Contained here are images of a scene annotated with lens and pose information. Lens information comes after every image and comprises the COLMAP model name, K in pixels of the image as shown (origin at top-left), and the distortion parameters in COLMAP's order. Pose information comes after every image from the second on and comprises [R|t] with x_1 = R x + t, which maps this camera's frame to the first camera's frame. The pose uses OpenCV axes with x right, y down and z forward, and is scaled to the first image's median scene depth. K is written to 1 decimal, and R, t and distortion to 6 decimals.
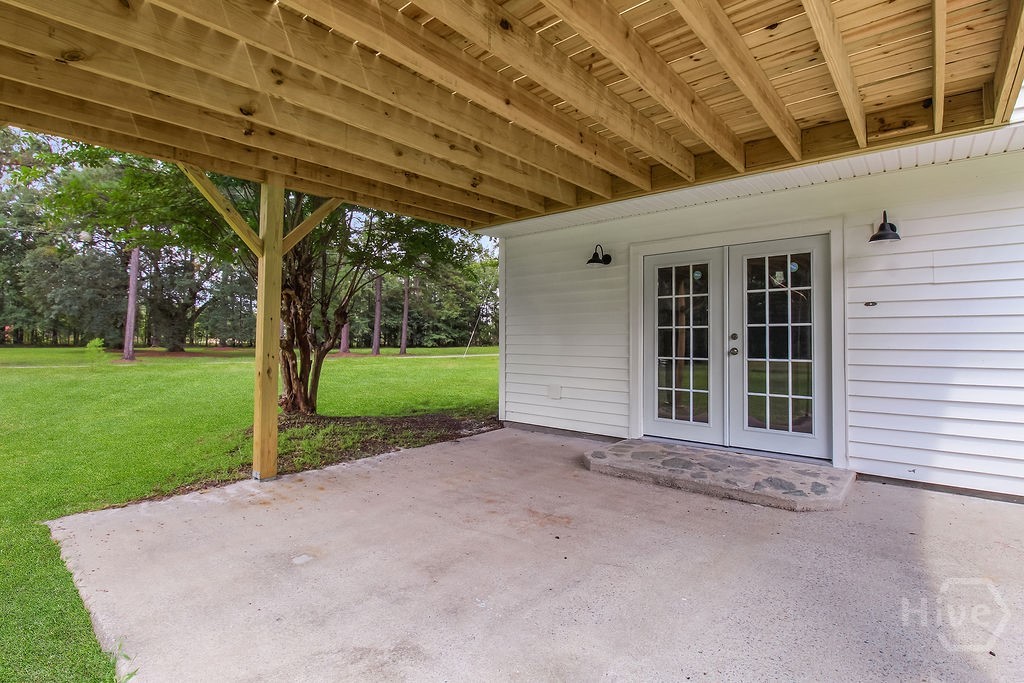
lens RADIAL K [[482.5, 0, 514.7], [0, 482.5, 335.8], [0, 0, 1]] dist [-0.007507, -0.007460]
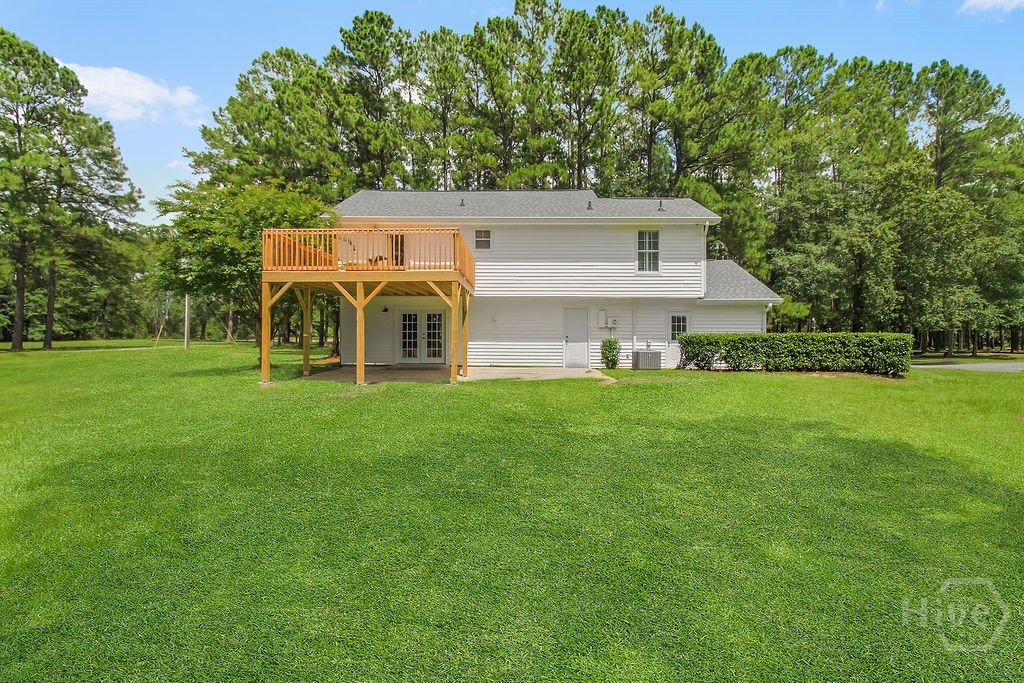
lens RADIAL K [[482.5, 0, 512.5], [0, 482.5, 337.1], [0, 0, 1]] dist [-0.007507, -0.007460]
pose [[0.763966, -0.006615, 0.645223, -1.386800], [-0.006400, 0.999821, 0.017828, -0.044698], [-0.645225, -0.017749, 0.763787, -2.229146]]
